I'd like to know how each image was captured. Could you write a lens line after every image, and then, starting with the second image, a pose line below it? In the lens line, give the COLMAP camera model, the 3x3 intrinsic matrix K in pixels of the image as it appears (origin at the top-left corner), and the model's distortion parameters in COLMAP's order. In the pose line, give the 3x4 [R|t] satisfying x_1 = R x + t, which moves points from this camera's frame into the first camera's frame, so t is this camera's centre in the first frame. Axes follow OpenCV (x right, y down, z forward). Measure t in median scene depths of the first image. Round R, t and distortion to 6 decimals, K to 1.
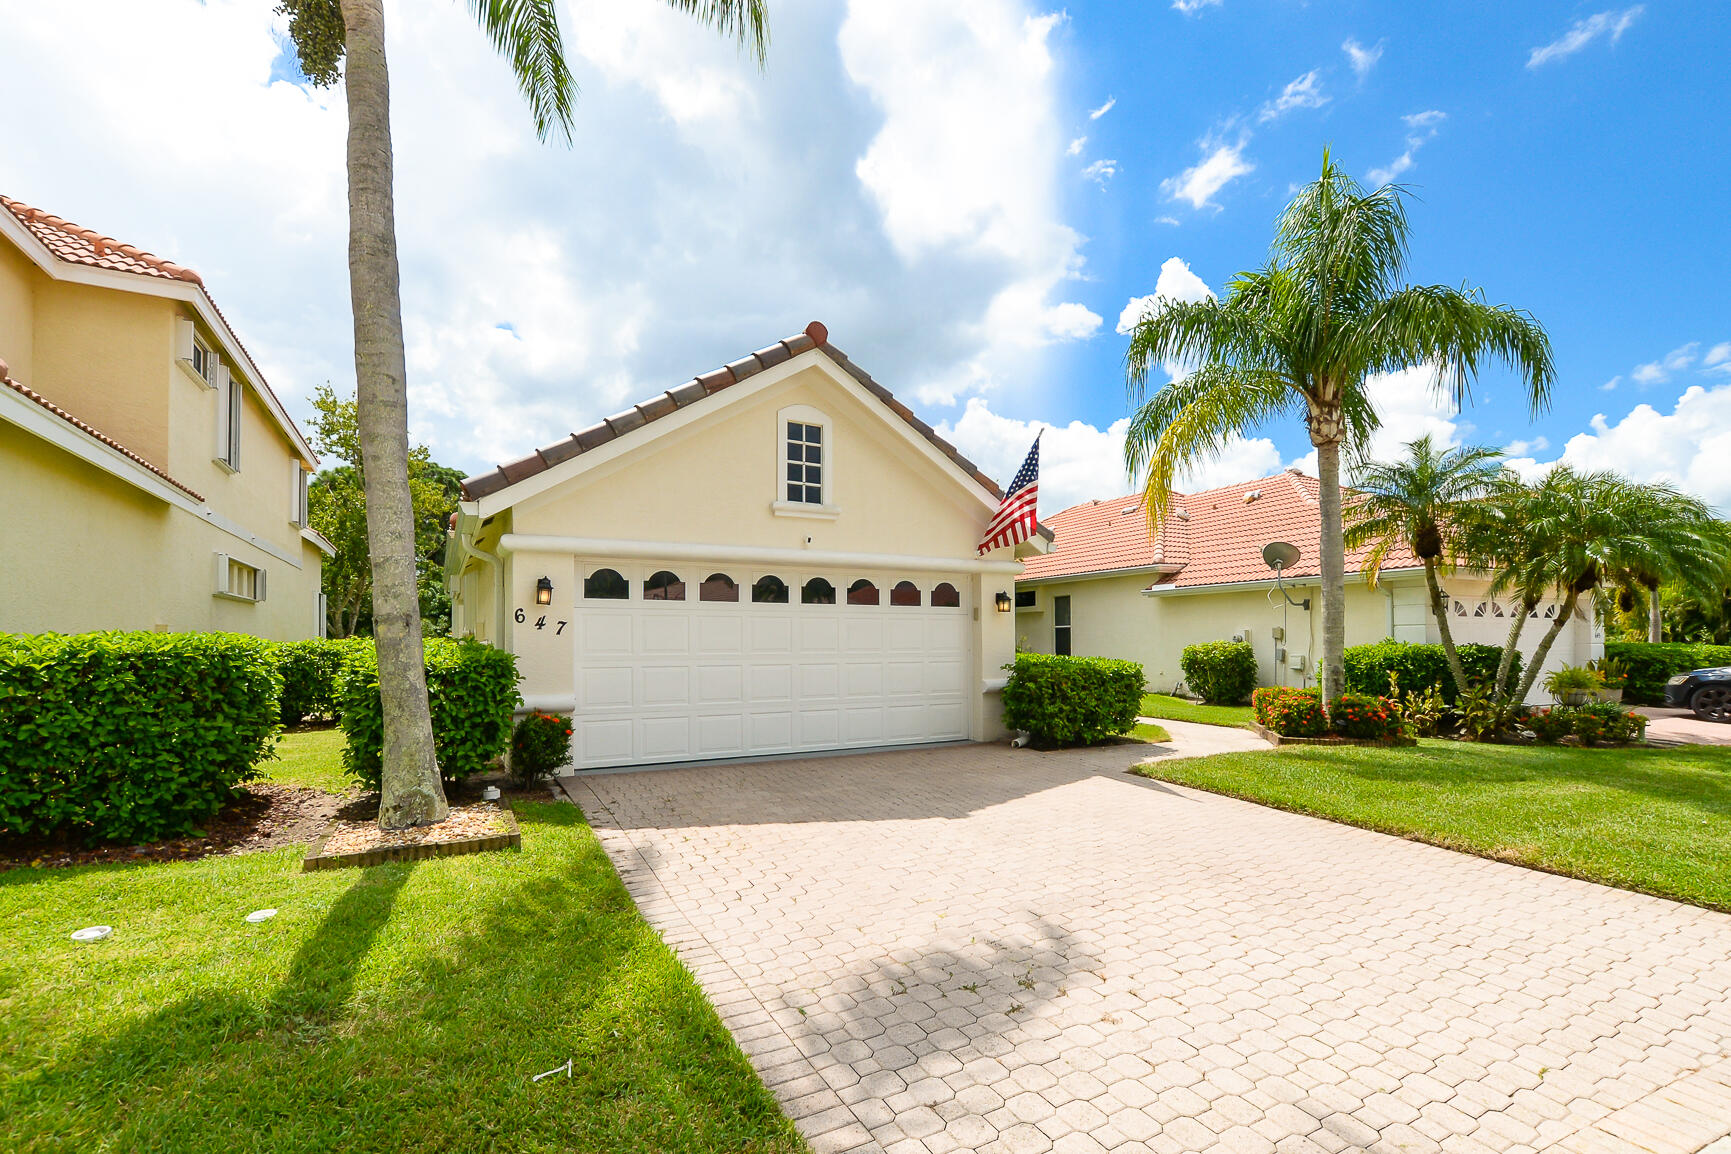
lens RADIAL K [[770.4, 0, 862.4], [0, 770.4, 645.4], [0, 0, 1]] dist [-0.012850, 0.000099]
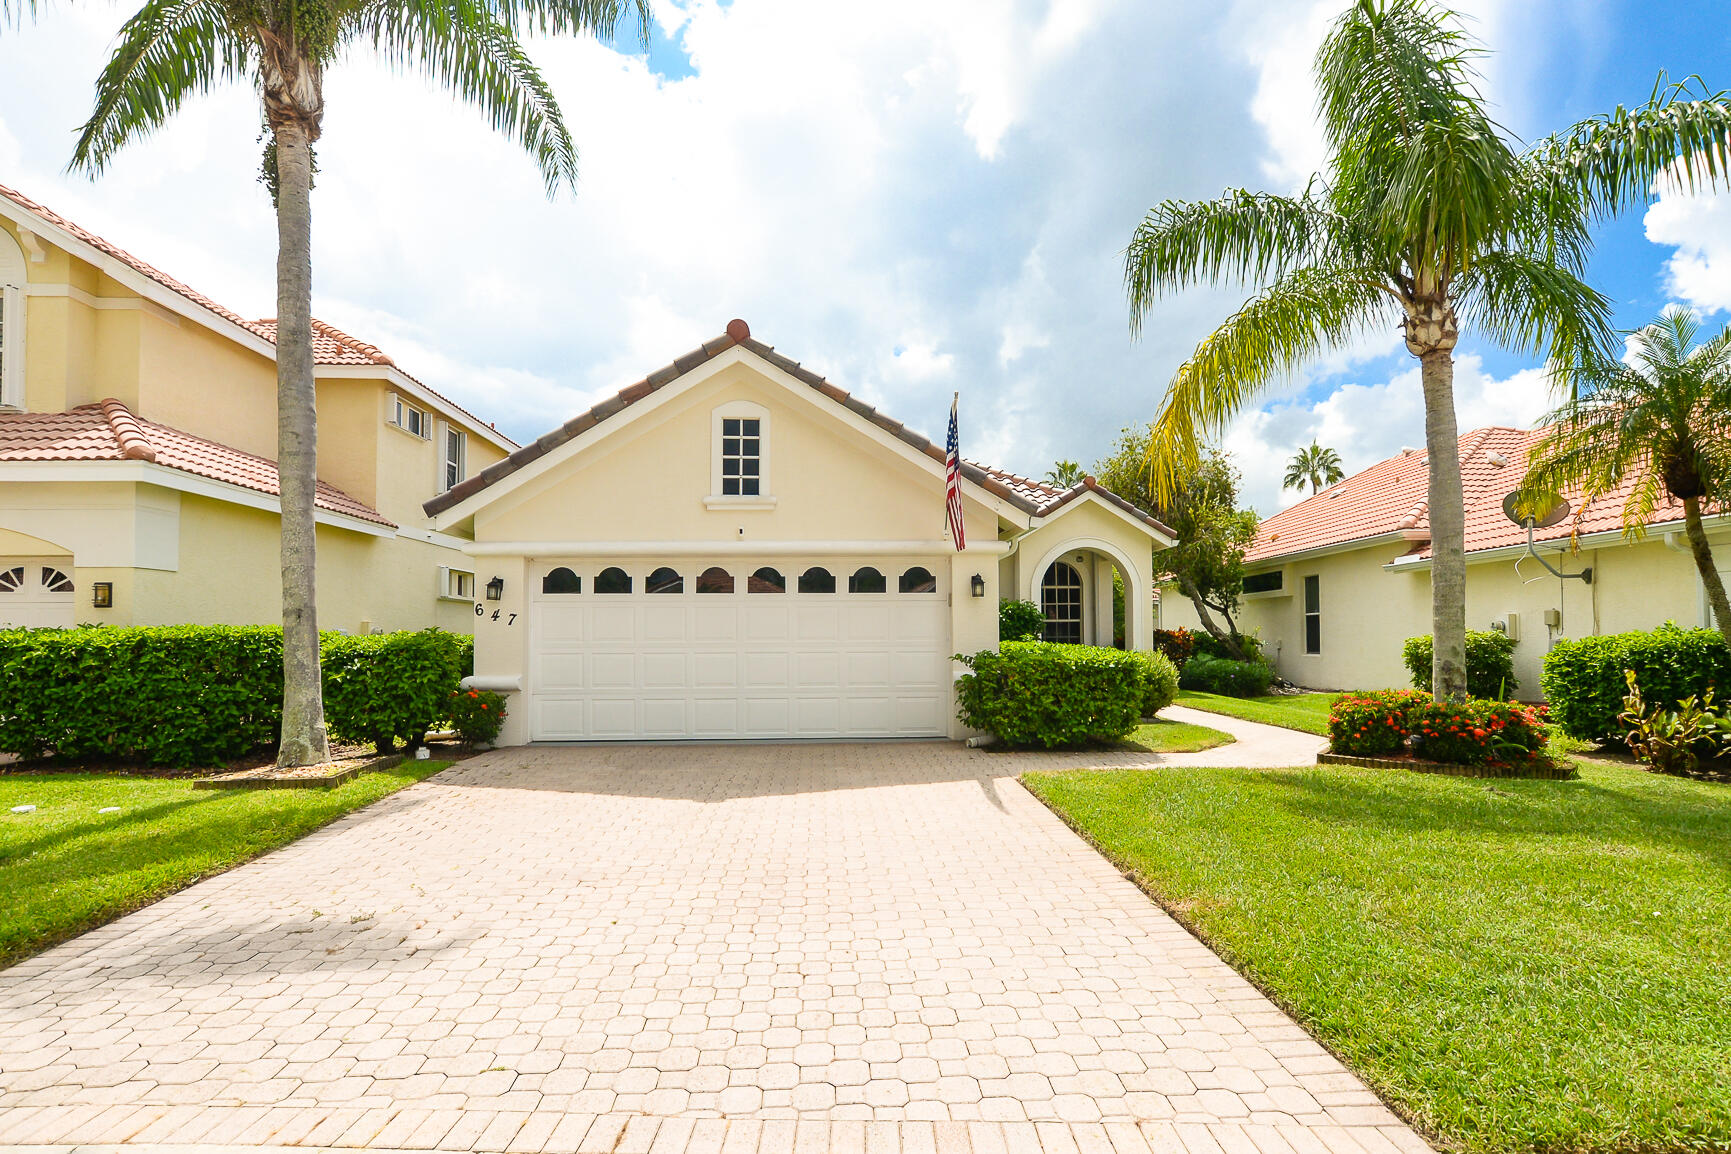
lens RADIAL K [[822.7, 0, 860.8], [0, 822.7, 629.0], [0, 0, 1]] dist [-0.006410, -0.000767]
pose [[0.899257, -0.007444, -0.437356, 0.544792], [0.000644, 0.999877, -0.015693, 0.010330], [0.437419, 0.013831, 0.899151, 0.085609]]
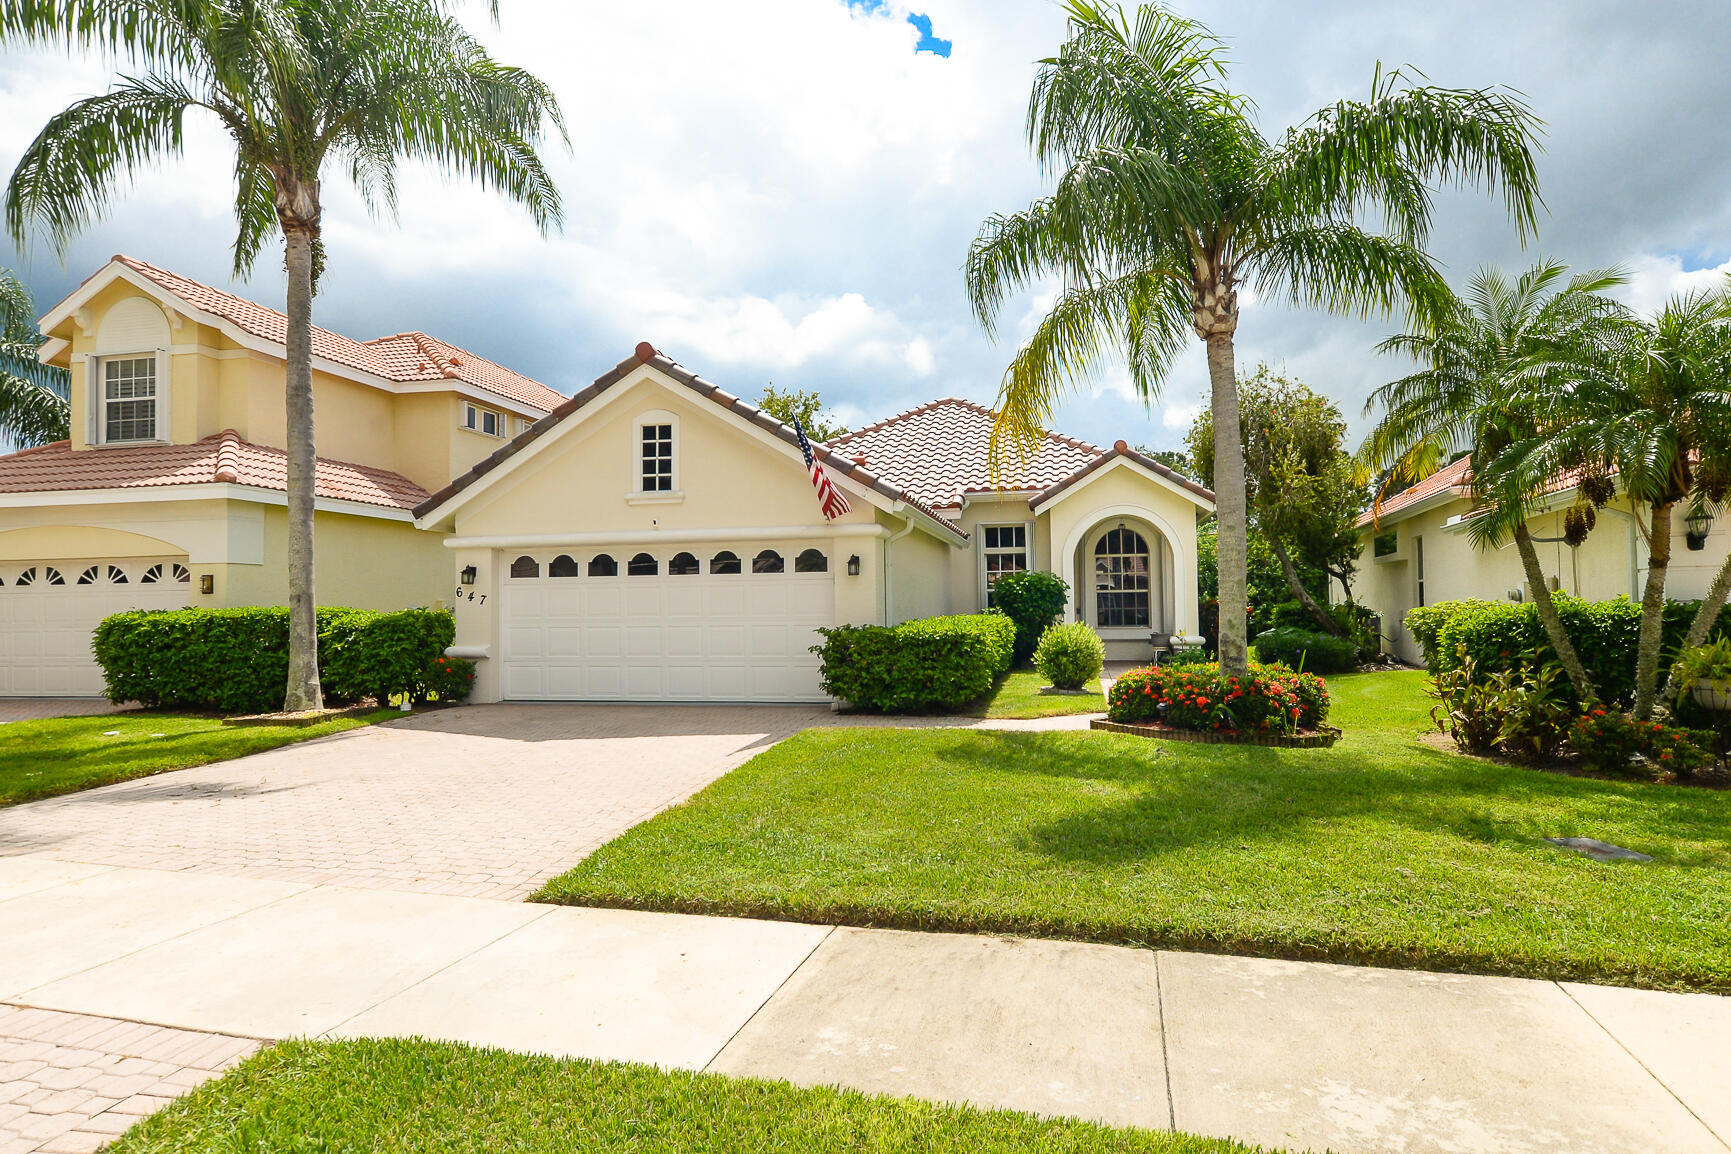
lens RADIAL K [[931.5, 0, 890.9], [0, 931.5, 602.2], [0, 0, 1]] dist [-0.000335, 0.000699]
pose [[0.773430, -0.012692, -0.633754, 1.113335], [0.006268, 0.999904, -0.012376, 0.006920], [0.633851, 0.005600, 0.773435, 0.113615]]
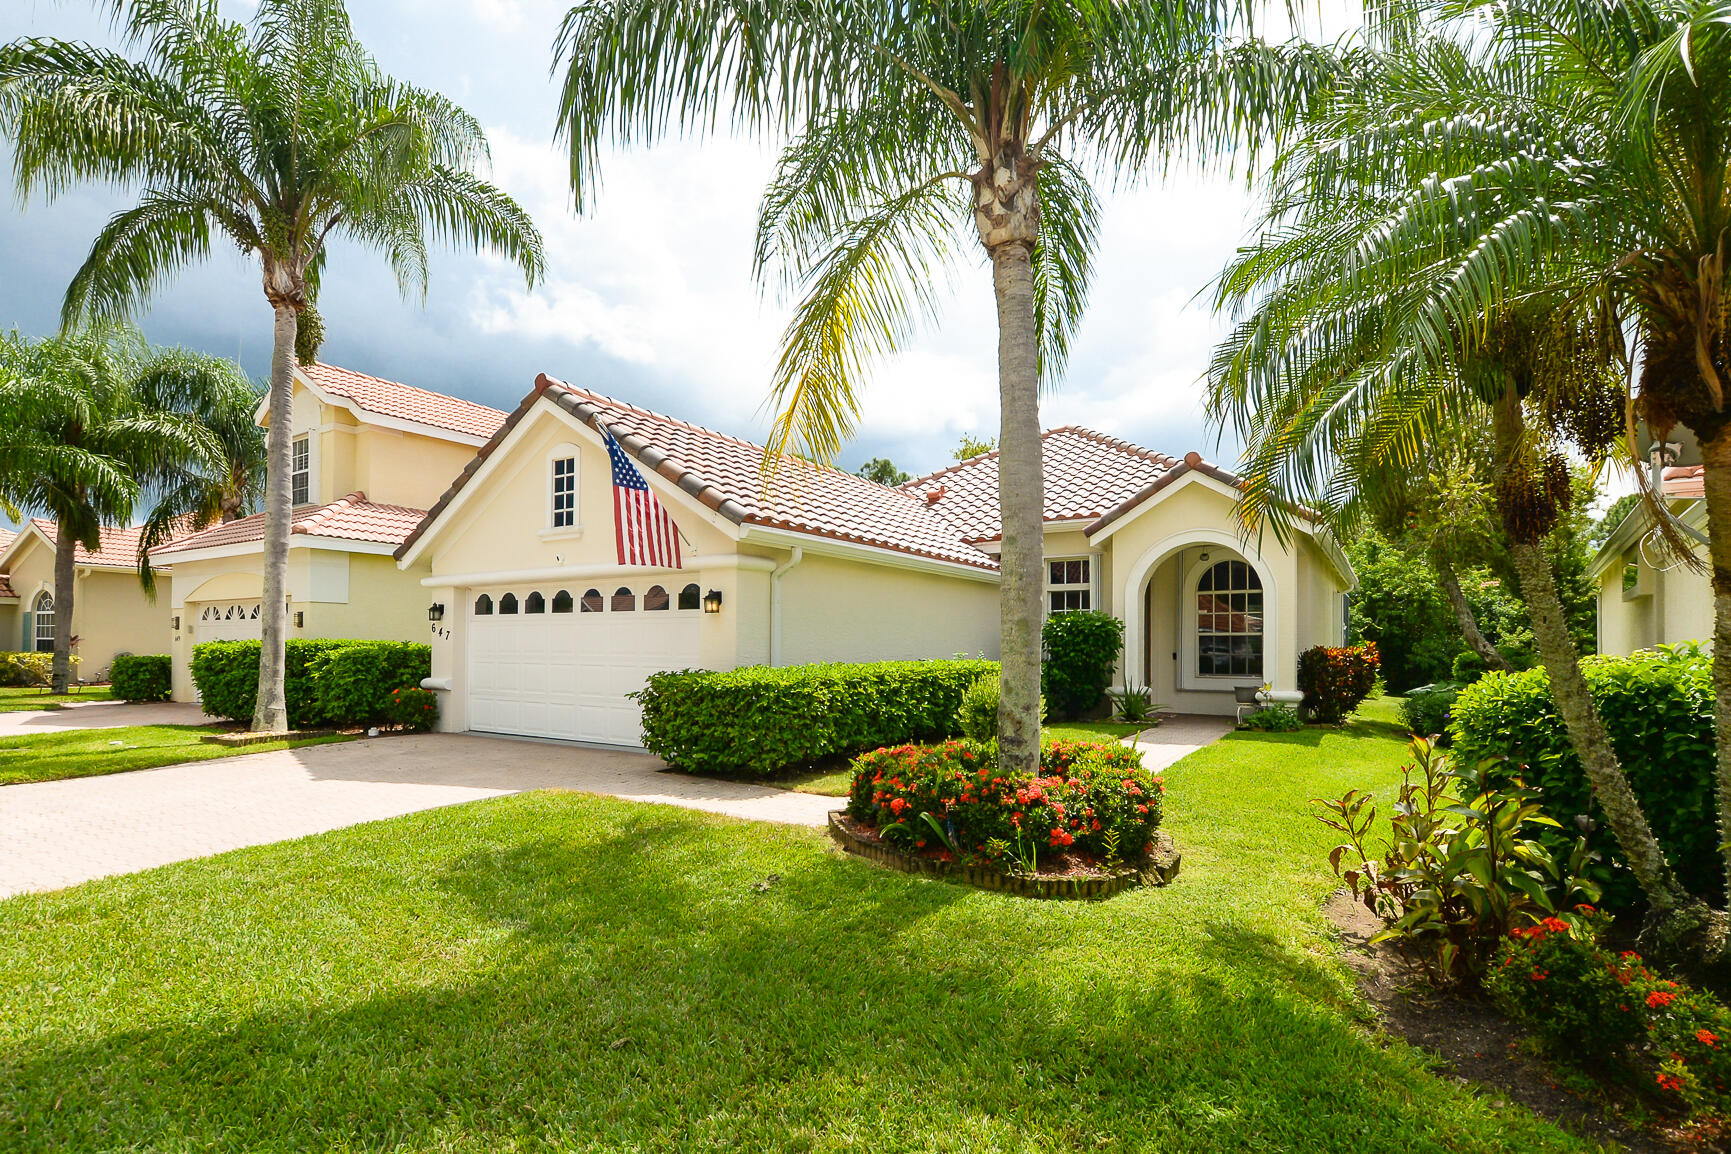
lens RADIAL K [[817.1, 0, 860.1], [0, 817.1, 646.4], [0, 0, 1]] dist [-0.003107, -0.000347]
pose [[0.485548, 0.004154, -0.874200, 1.222126], [-0.012998, 0.999912, -0.002468, -0.006192], [0.874113, 0.012561, 0.485560, 0.790313]]
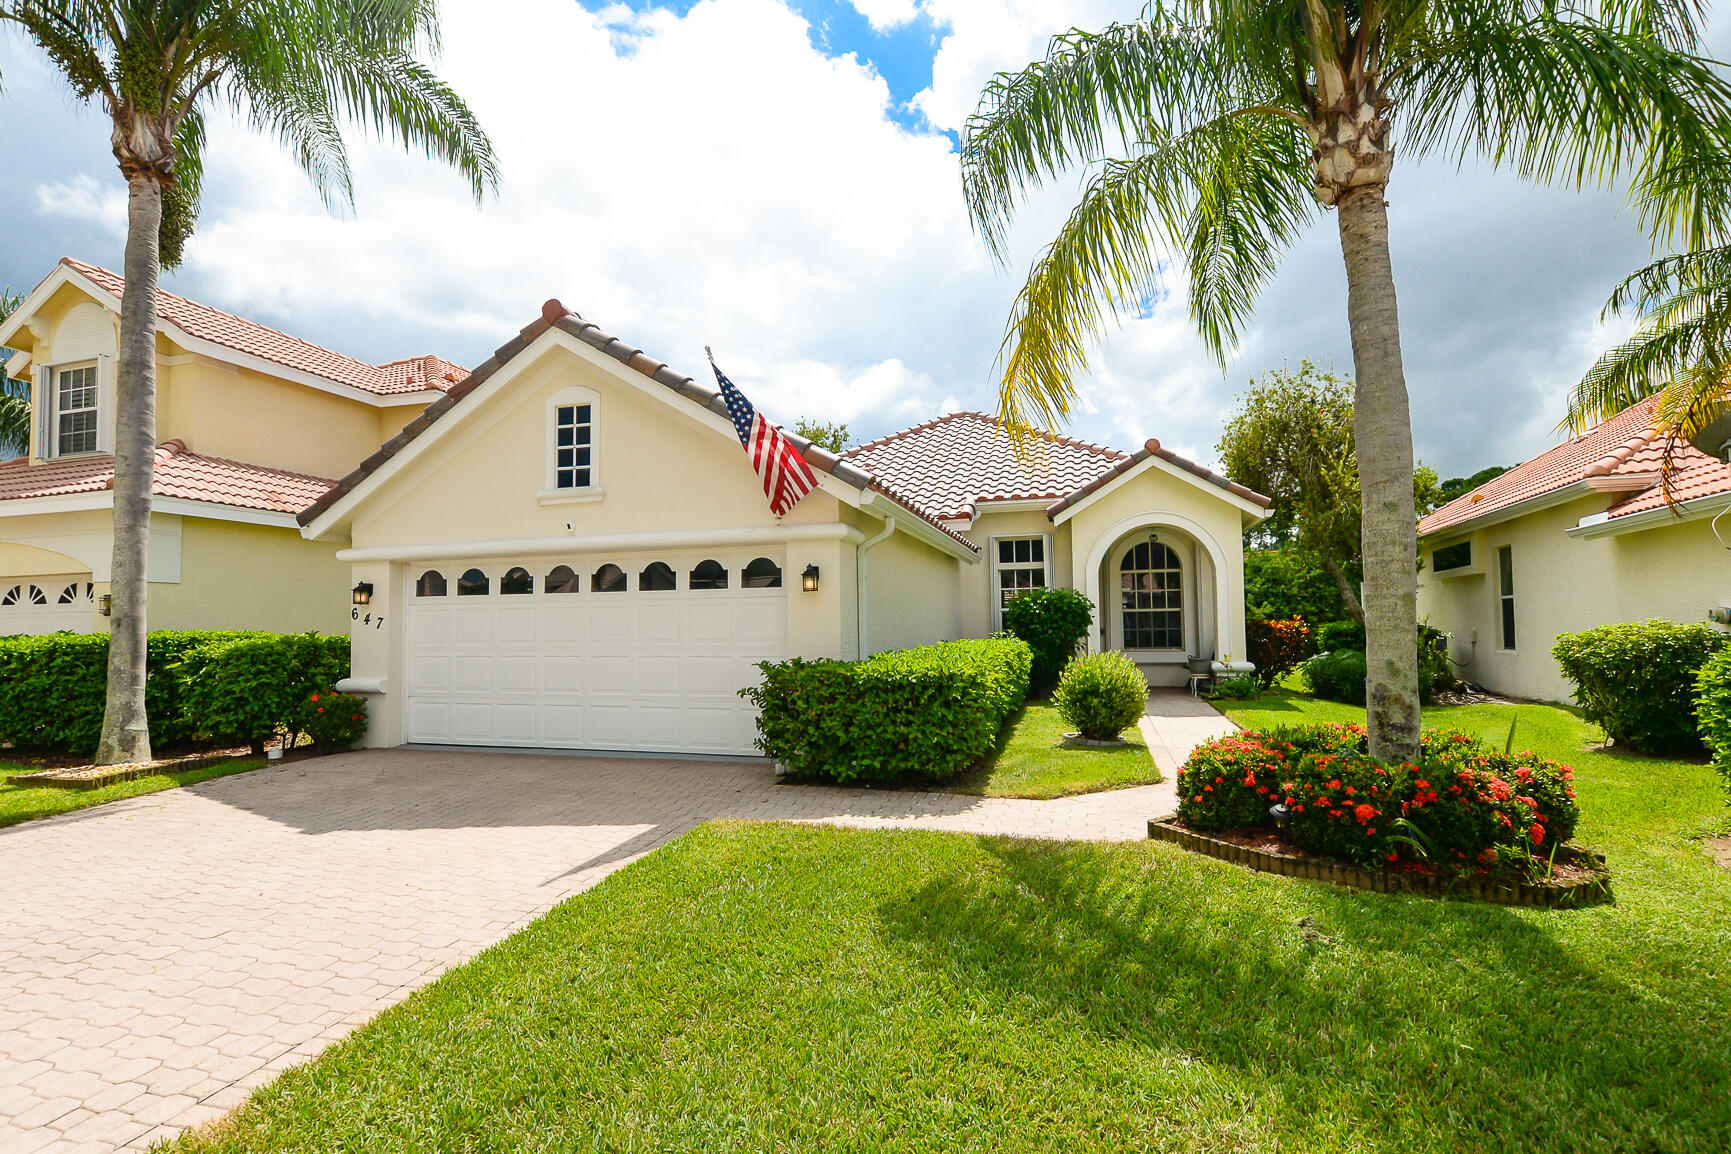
lens RADIAL K [[788.4, 0, 858.6], [0, 788.4, 603.8], [0, 0, 1]] dist [-0.009488, 0.000274]
pose [[0.714013, -0.026517, -0.699630, 0.852940], [0.006035, 0.999478, -0.031722, -0.007930], [0.700106, 0.018428, 0.713801, 0.550764]]
